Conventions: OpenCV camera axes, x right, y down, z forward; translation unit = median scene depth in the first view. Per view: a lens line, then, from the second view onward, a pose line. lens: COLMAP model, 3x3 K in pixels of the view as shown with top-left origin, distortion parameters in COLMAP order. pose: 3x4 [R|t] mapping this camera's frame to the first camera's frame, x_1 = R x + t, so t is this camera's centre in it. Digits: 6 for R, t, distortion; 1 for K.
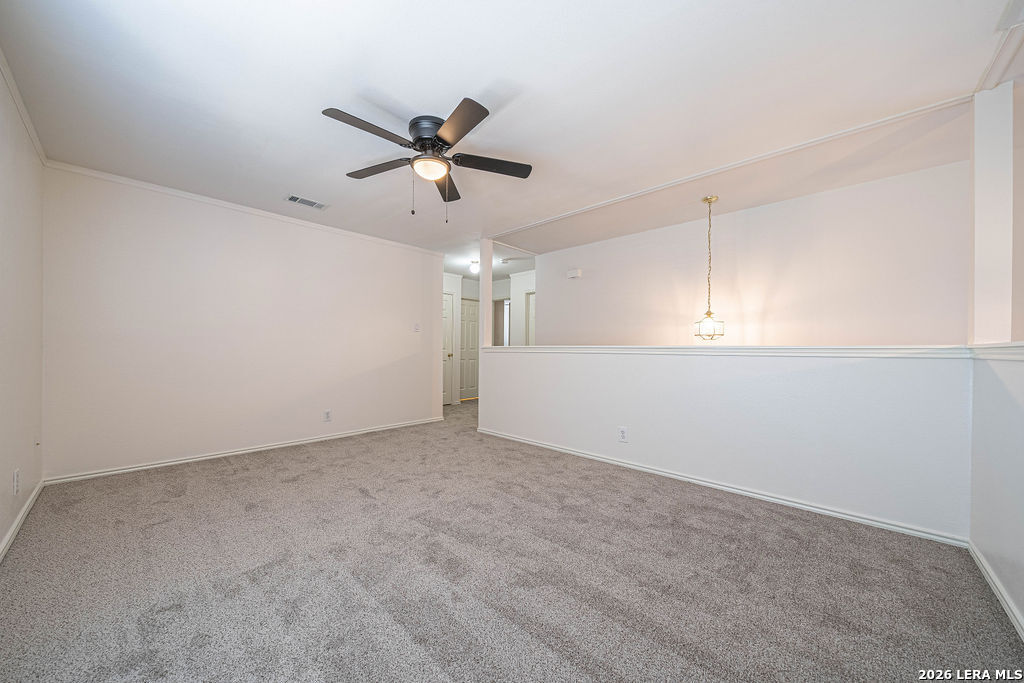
lens RADIAL K [[376.0, 0, 511.3], [0, 376.0, 347.9], [0, 0, 1]] dist [-0.001453, -0.000095]
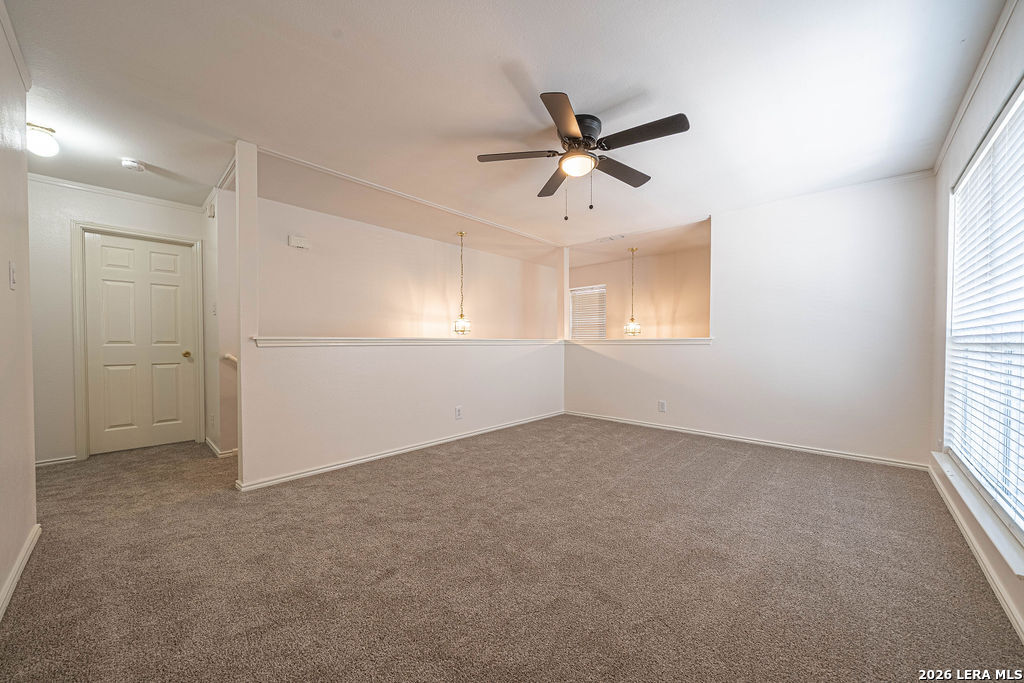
lens RADIAL K [[376.0, 0, 511.3], [0, 376.0, 347.9], [0, 0, 1]] dist [-0.001453, -0.000095]
pose [[-0.027661, -0.018032, 0.999455, -0.878621], [0.002714, 0.999832, 0.018114, 0.004569], [-0.999614, 0.003213, -0.027607, 0.852561]]
